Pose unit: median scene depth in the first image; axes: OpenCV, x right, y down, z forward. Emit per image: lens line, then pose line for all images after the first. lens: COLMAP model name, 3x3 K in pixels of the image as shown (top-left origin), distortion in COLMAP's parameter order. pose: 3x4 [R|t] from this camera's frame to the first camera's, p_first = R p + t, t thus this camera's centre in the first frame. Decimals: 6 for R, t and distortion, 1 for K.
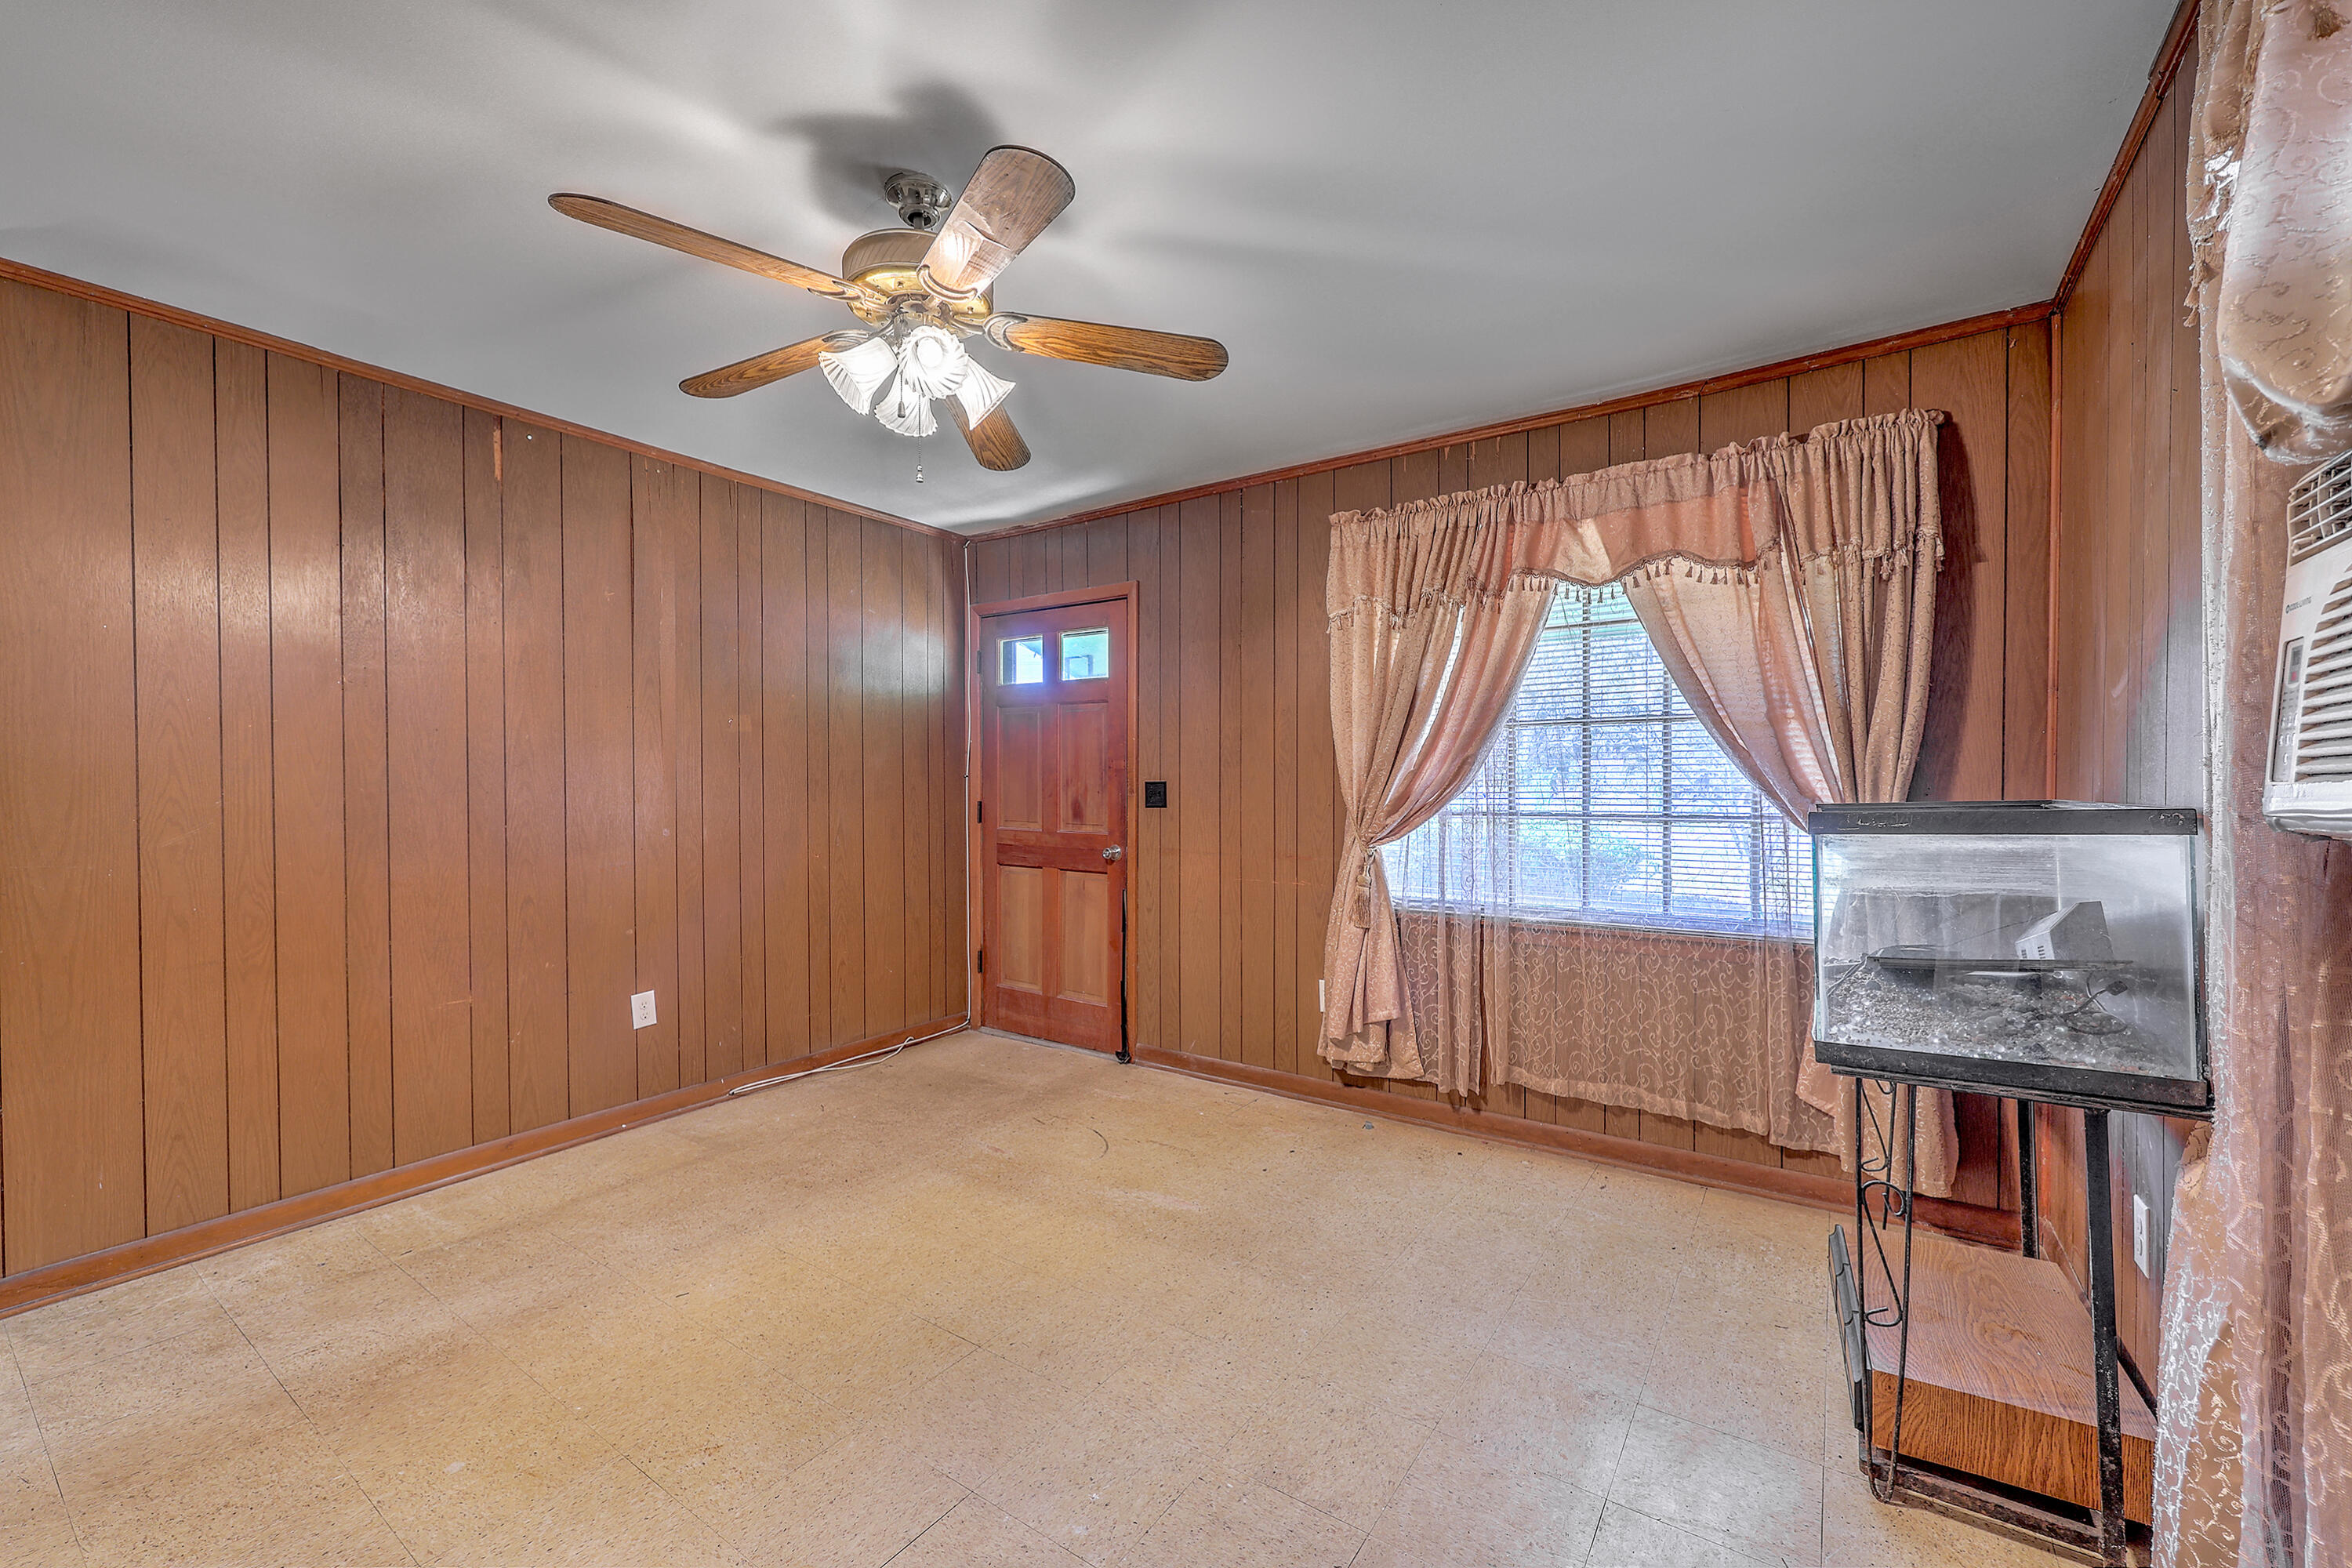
lens RADIAL K [[941.5, 0, 1174.8], [0, 941.5, 784.2], [0, 0, 1]] dist [0.000019, 0.000345]
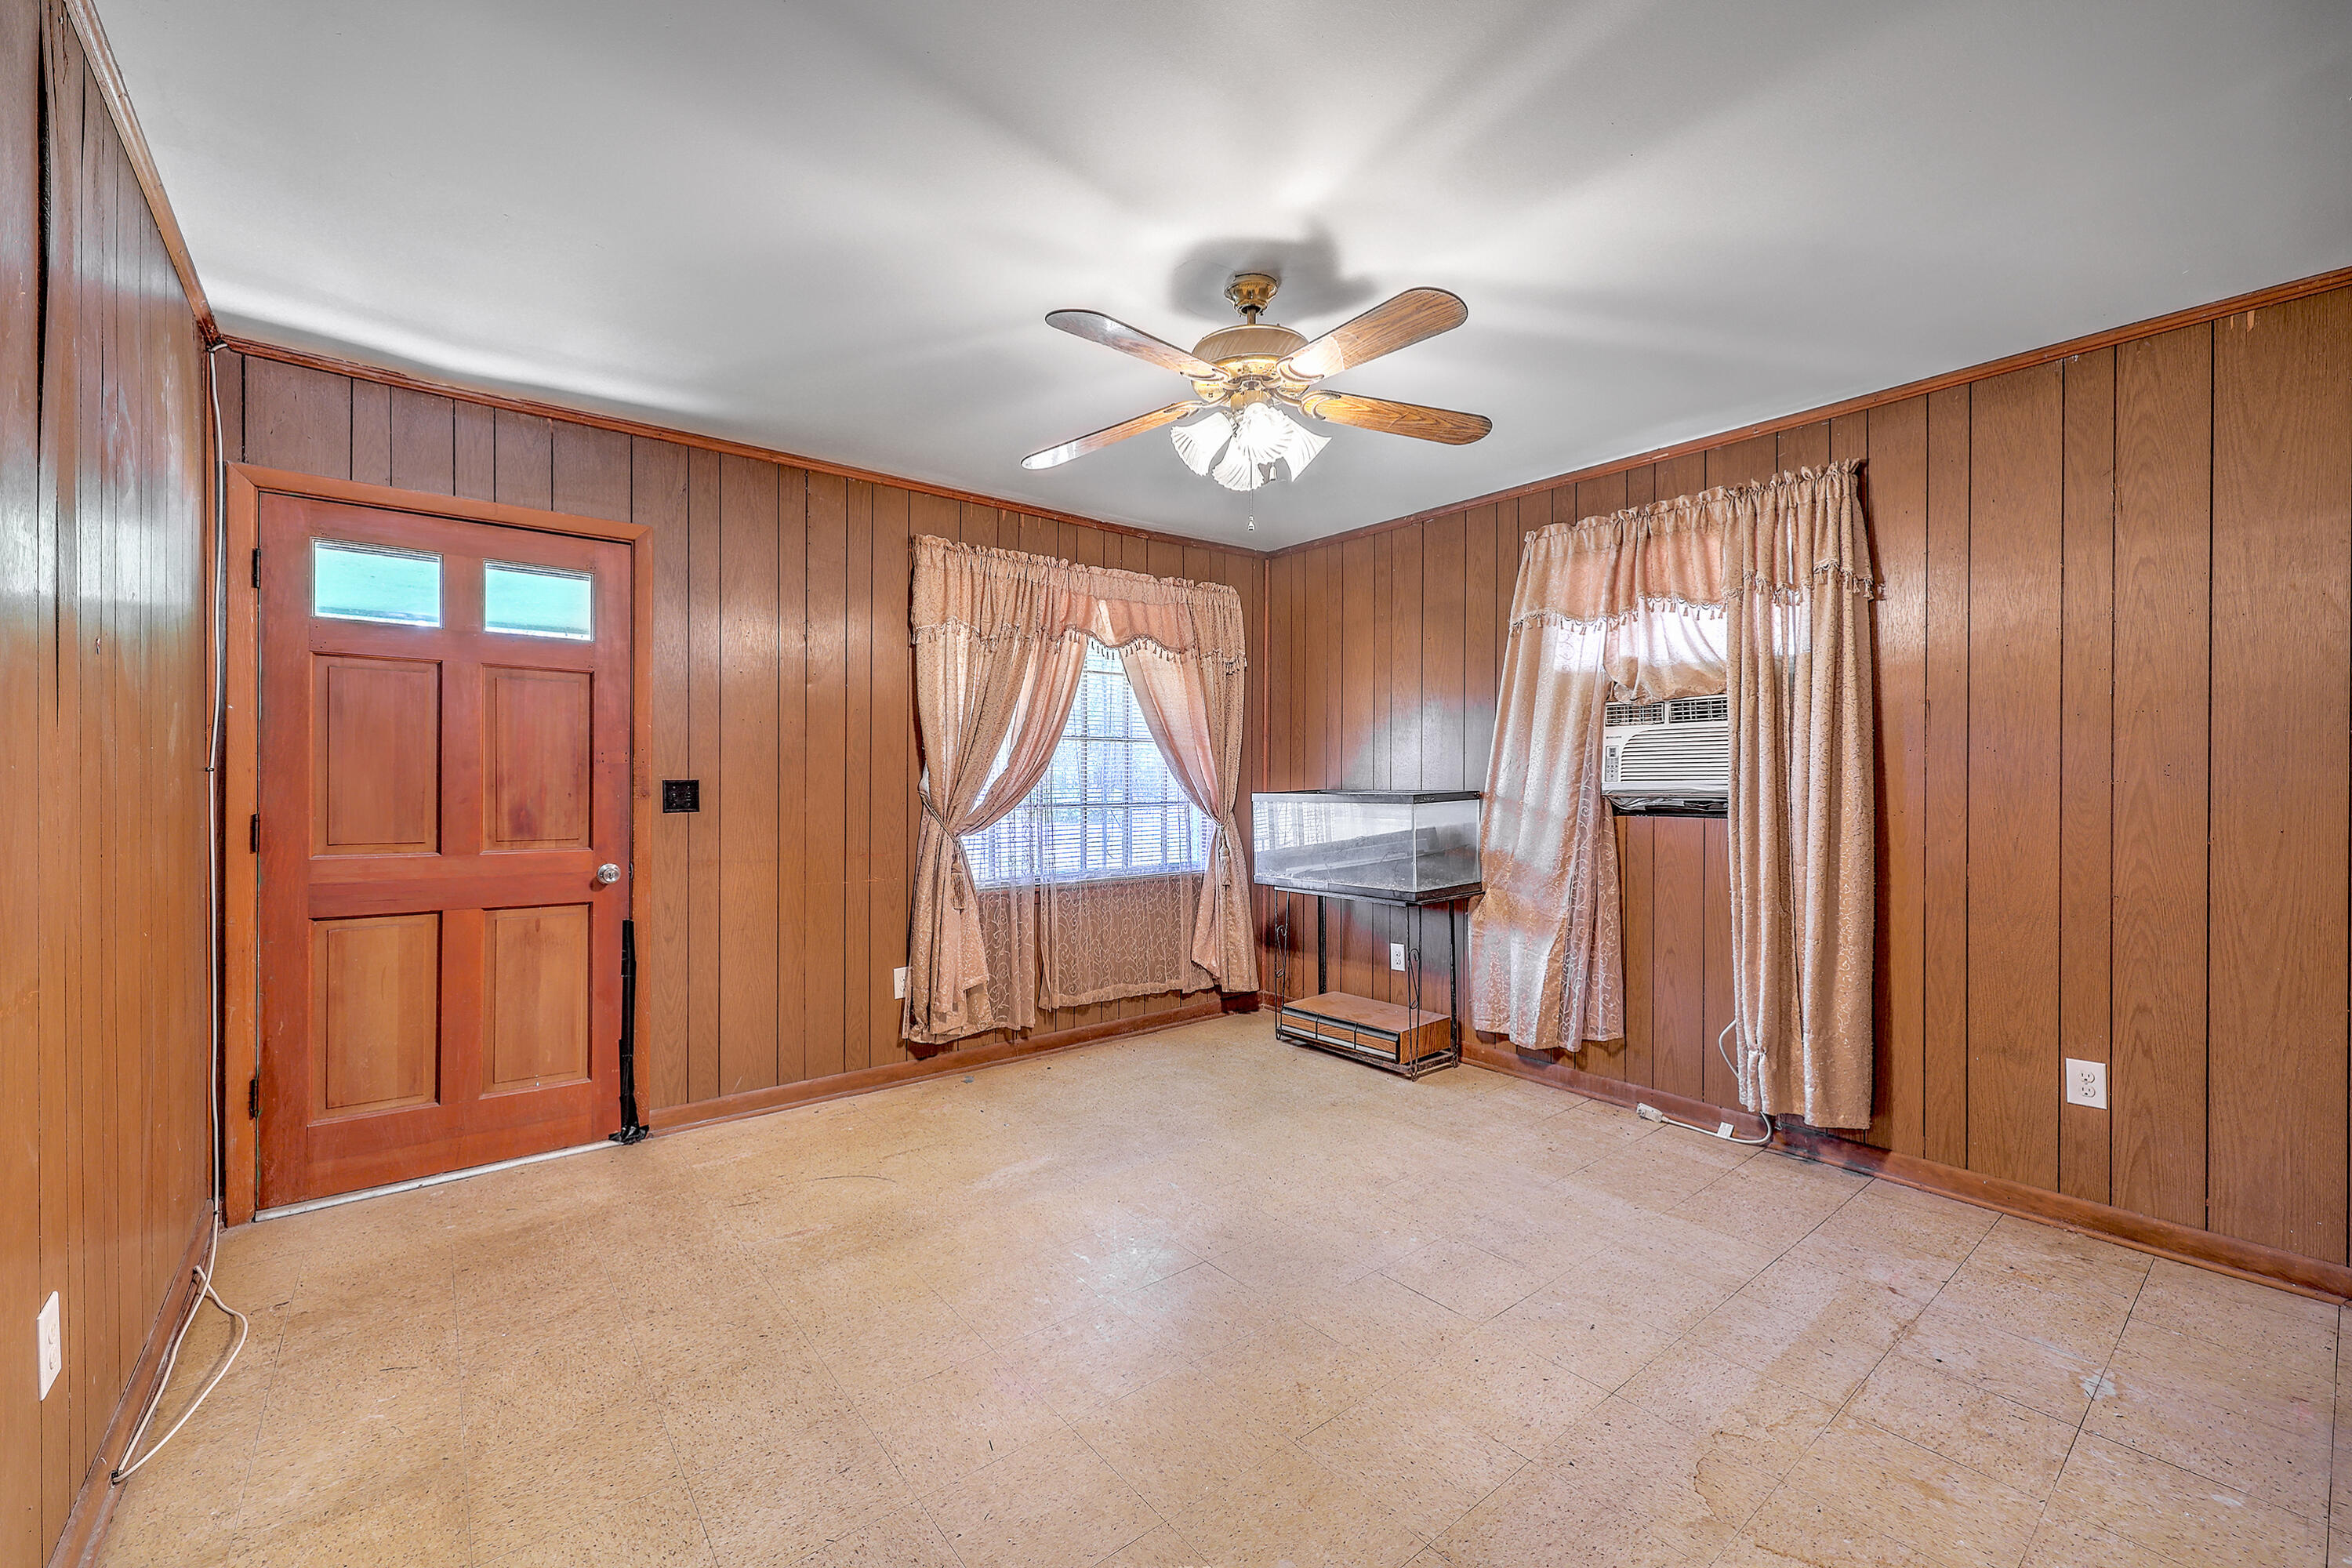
lens RADIAL K [[941.5, 0, 1175.2], [0, 941.5, 783.3], [0, 0, 1]] dist [0.000019, 0.000345]
pose [[0.283442, -0.000625, 0.958989, -0.839345], [0.000712, 1.000000, 0.000441, 0.000099], [-0.958989, 0.000557, 0.283443, 0.439068]]
